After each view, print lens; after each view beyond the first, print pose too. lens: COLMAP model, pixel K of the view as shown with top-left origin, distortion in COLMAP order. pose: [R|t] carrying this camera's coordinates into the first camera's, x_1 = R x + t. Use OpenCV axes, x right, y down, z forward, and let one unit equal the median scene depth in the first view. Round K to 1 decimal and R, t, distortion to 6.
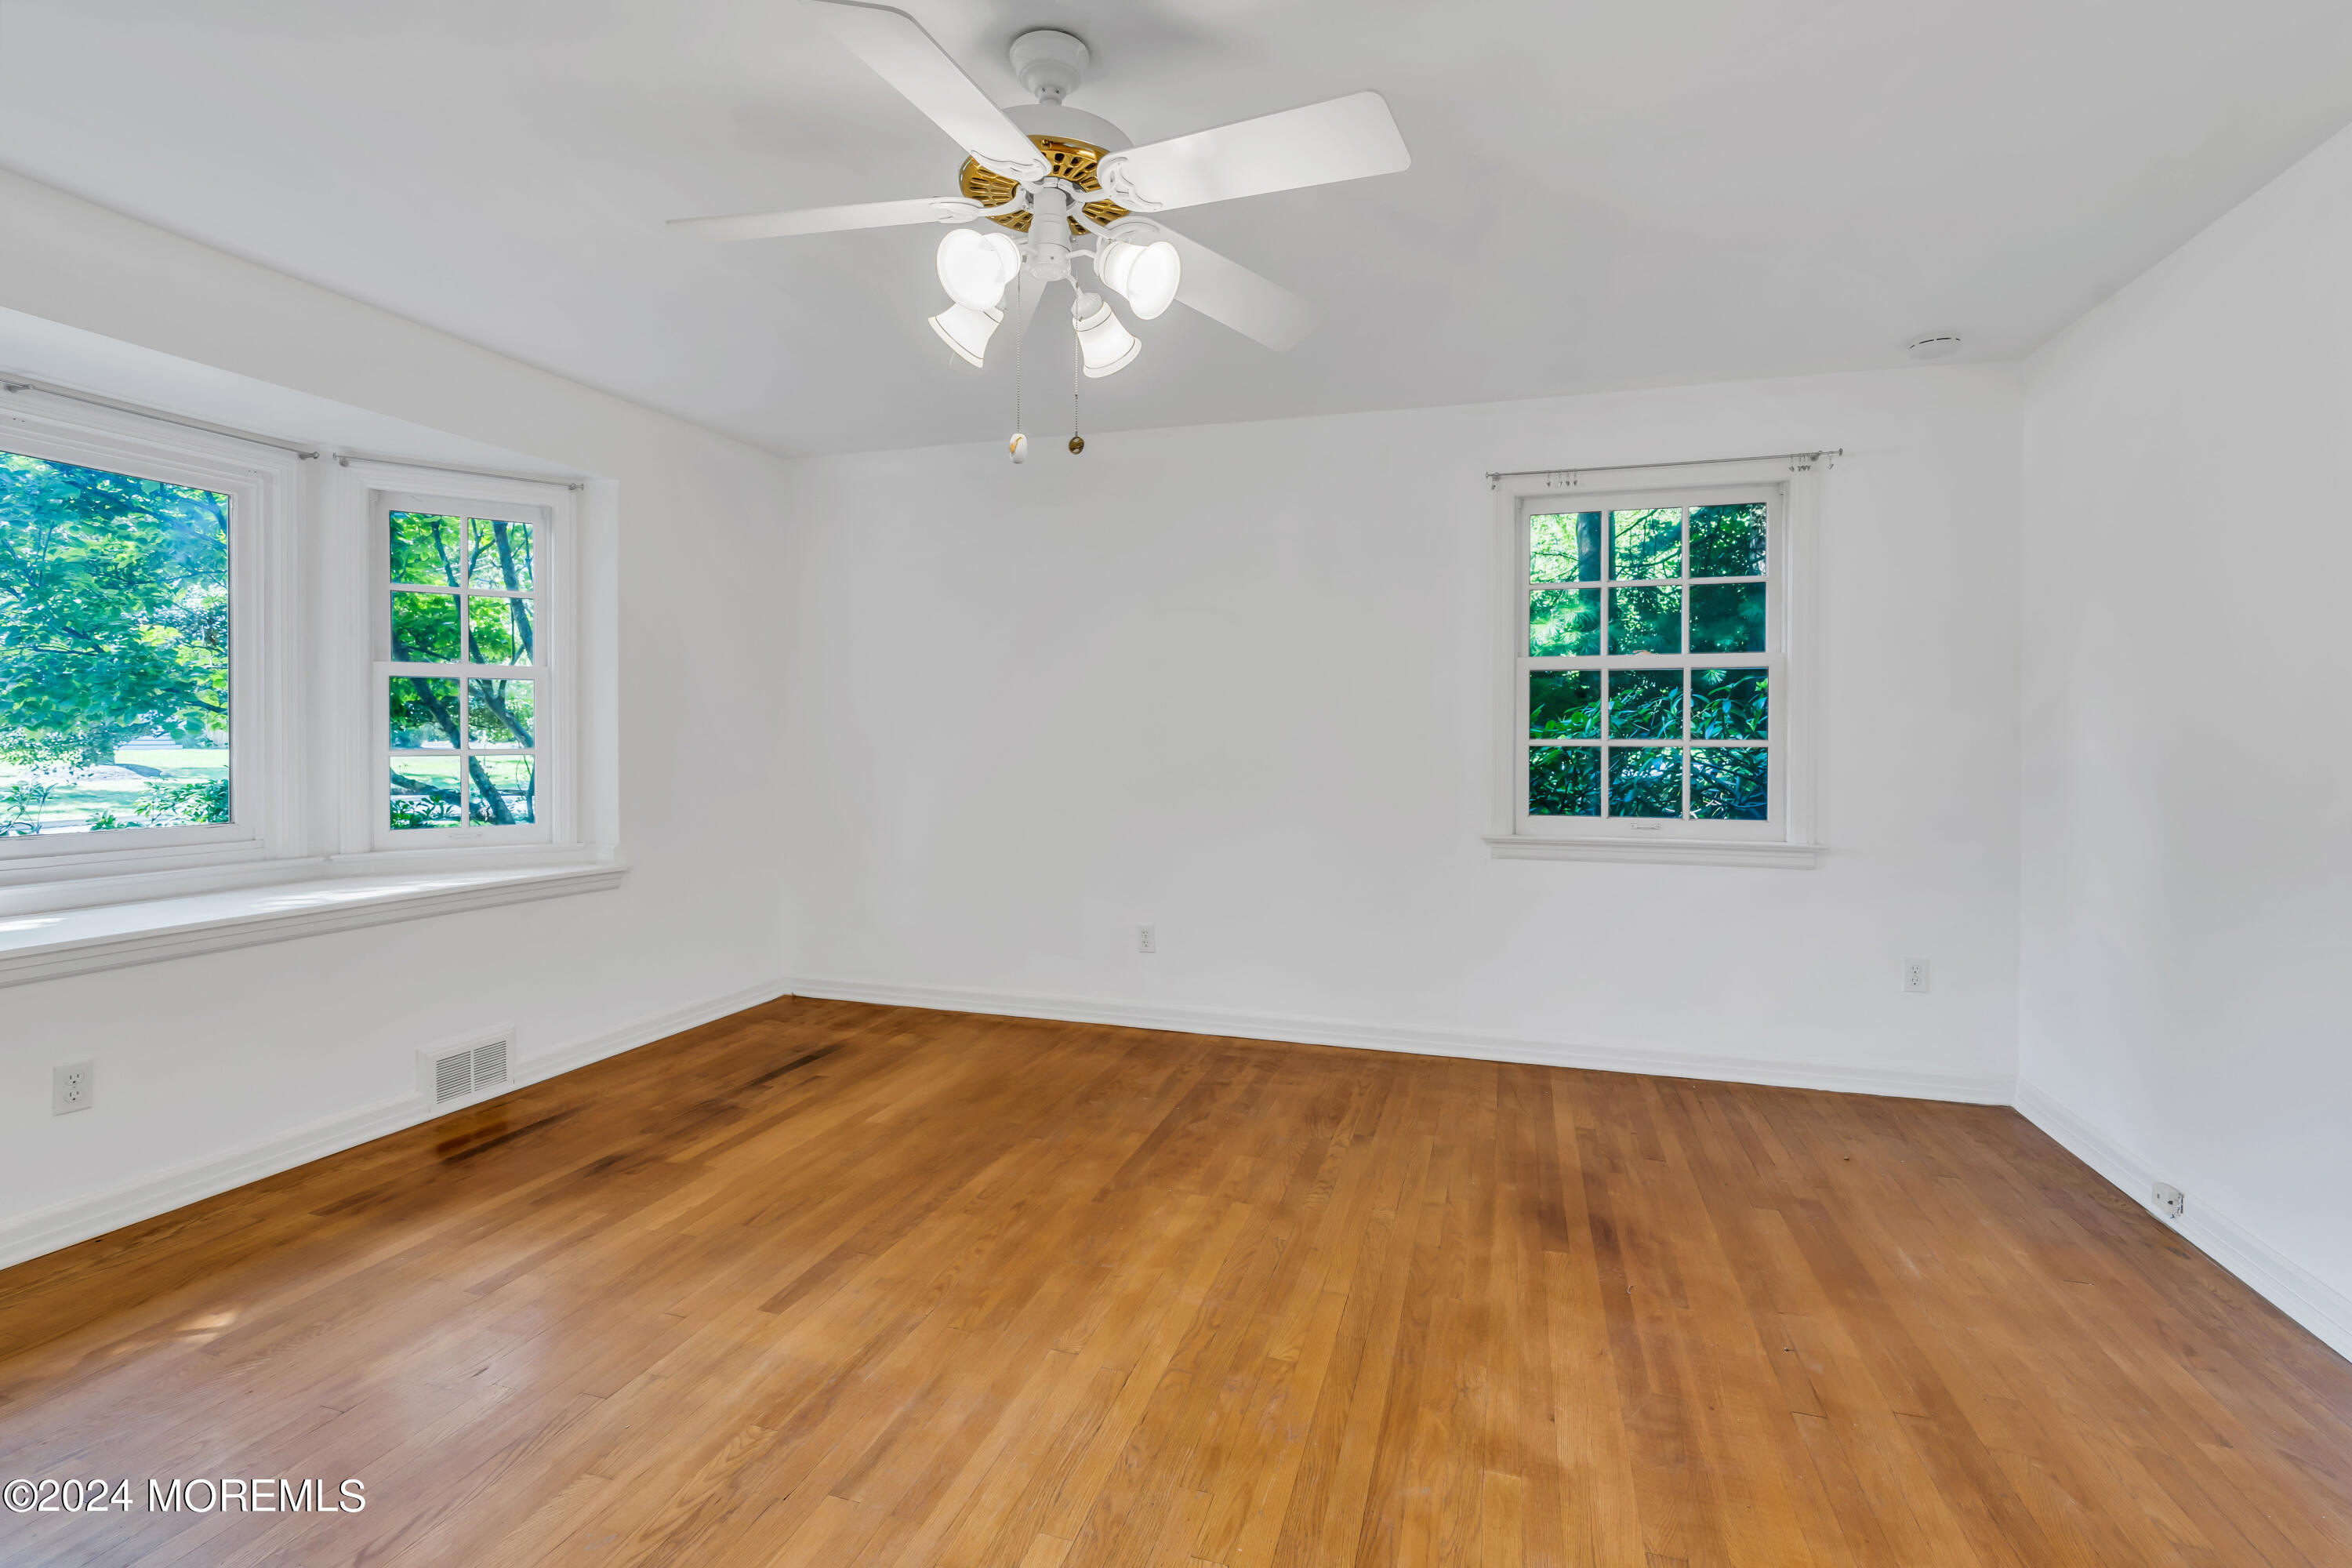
lens RADIAL K [[1070.3, 0, 1180.0], [0, 1070.3, 760.2], [0, 0, 1]] dist [-0.008319, 0.001140]
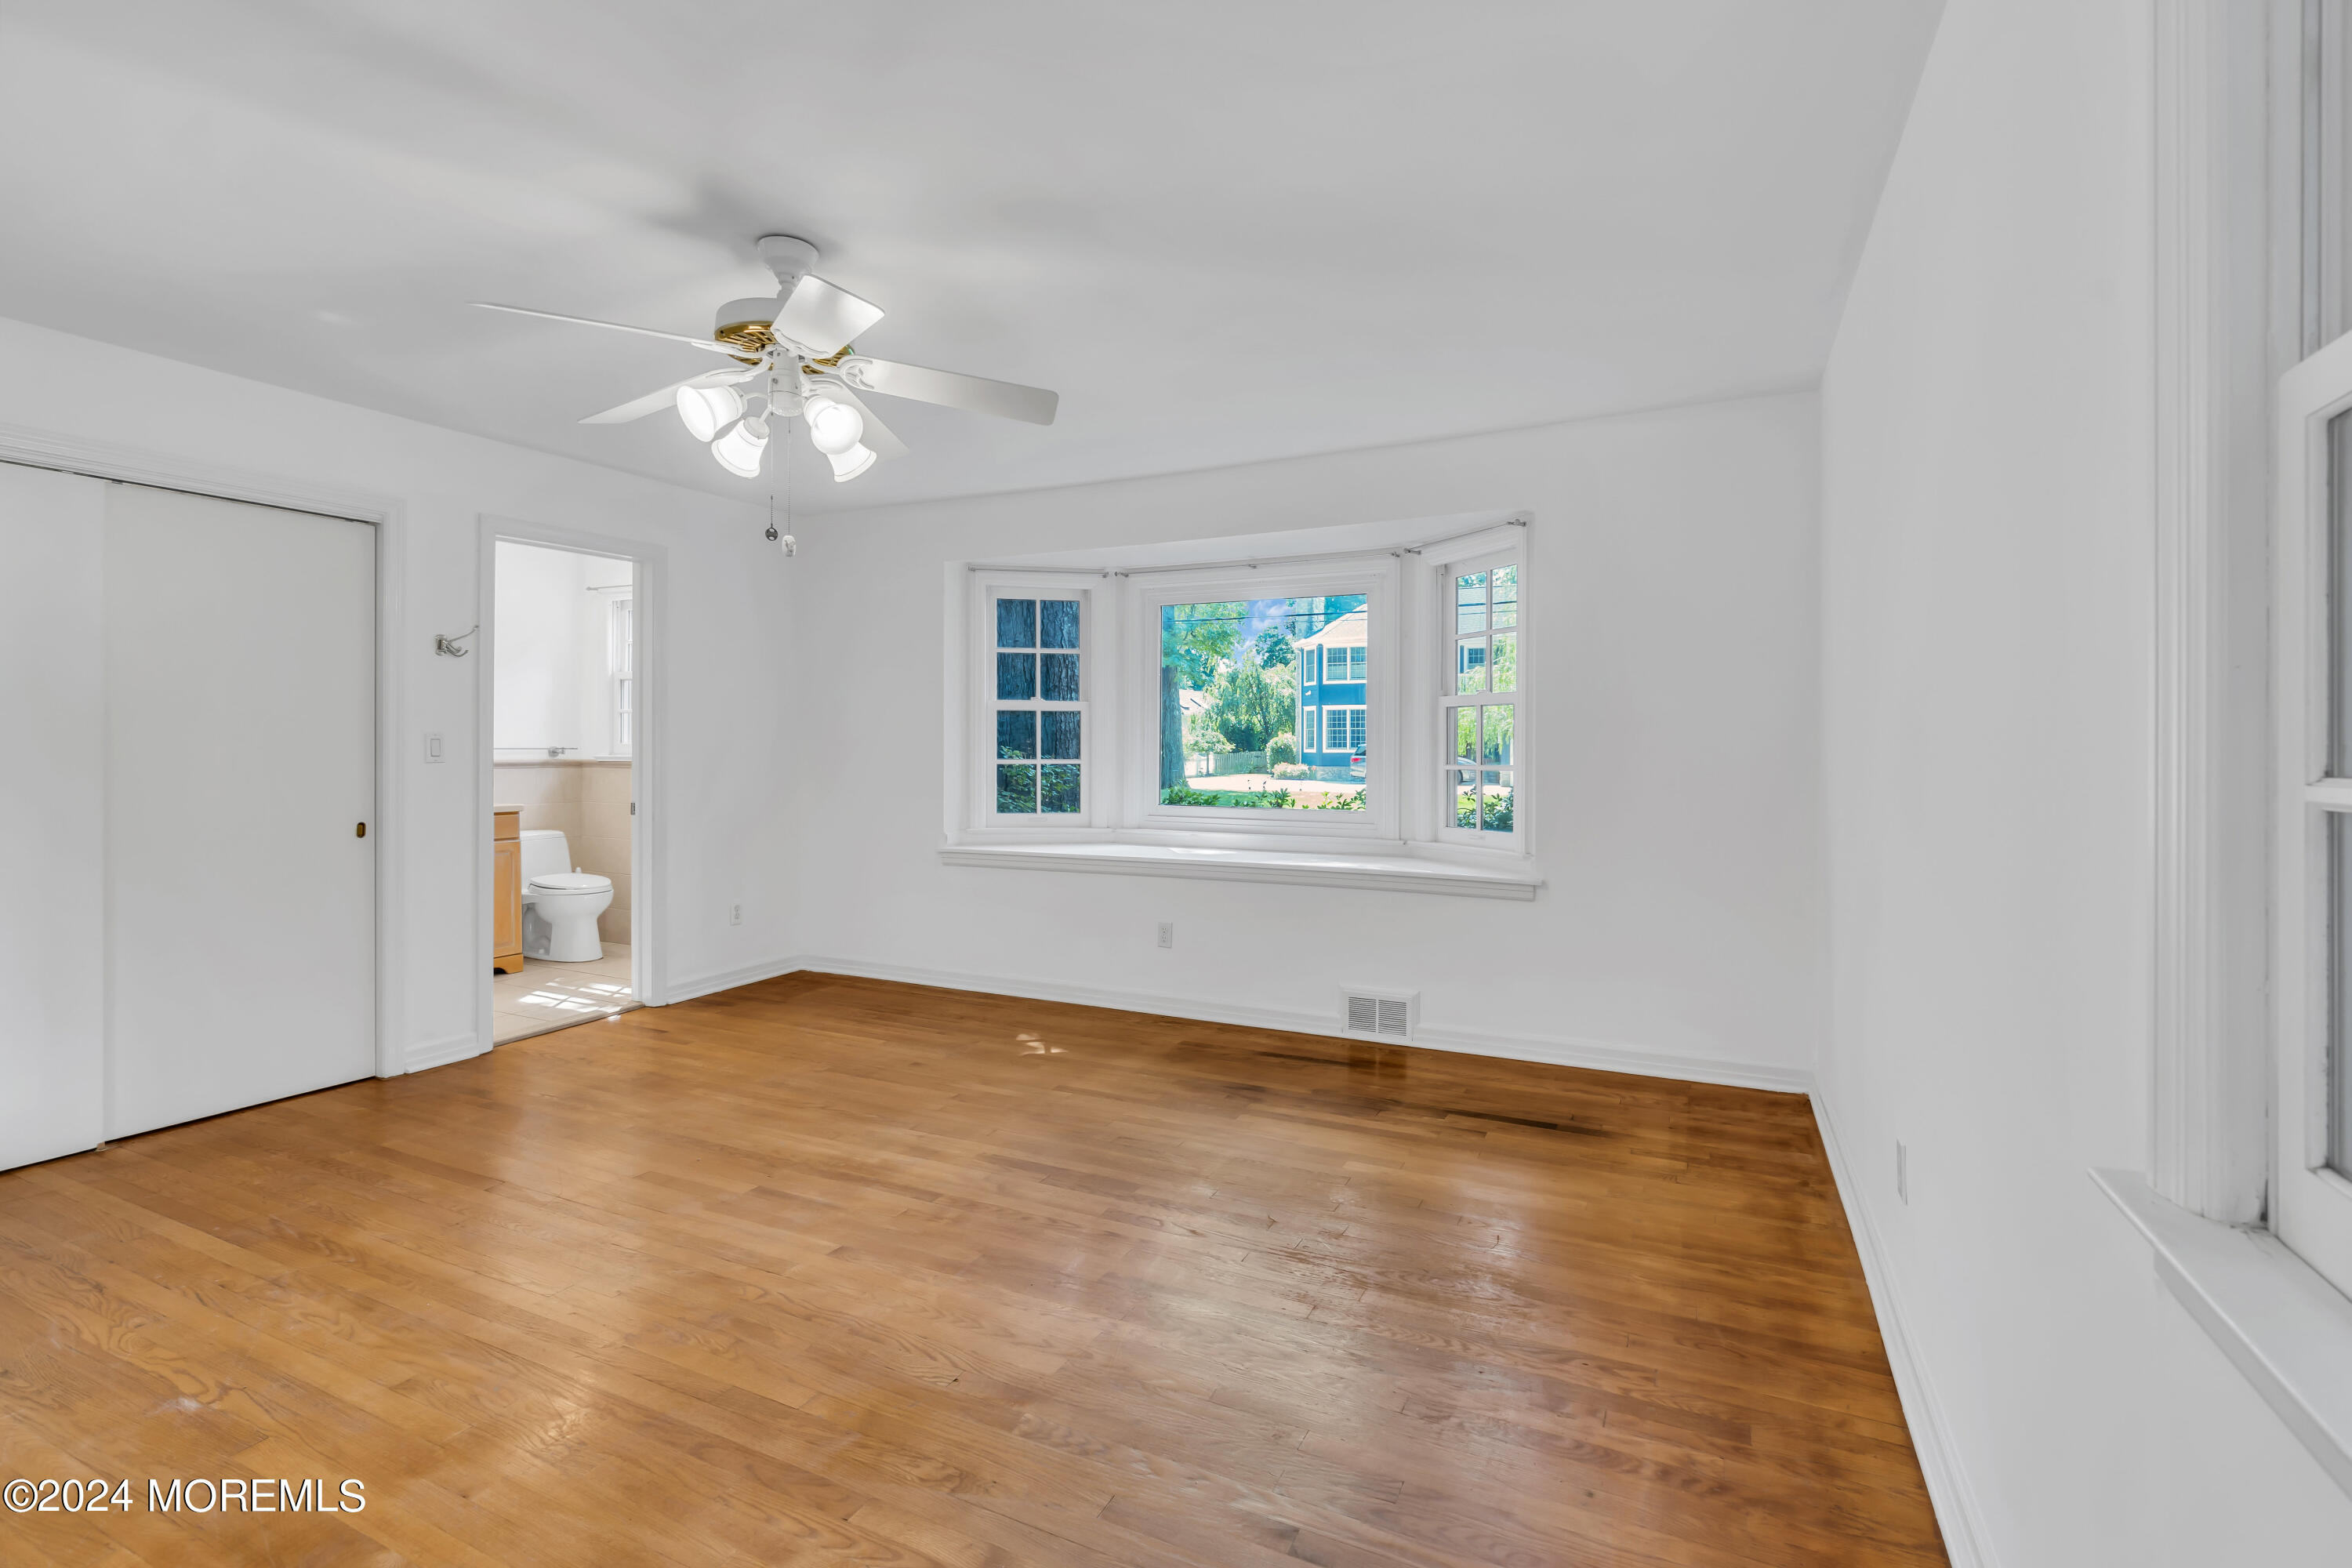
lens RADIAL K [[1070.3, 0, 1180.0], [0, 1070.3, 760.2], [0, 0, 1]] dist [-0.008319, 0.001140]
pose [[-0.156911, 0.003638, -0.987606, 0.654416], [-0.022983, 0.999709, 0.007334, -0.019486], [0.987345, 0.023848, -0.156782, 0.984695]]
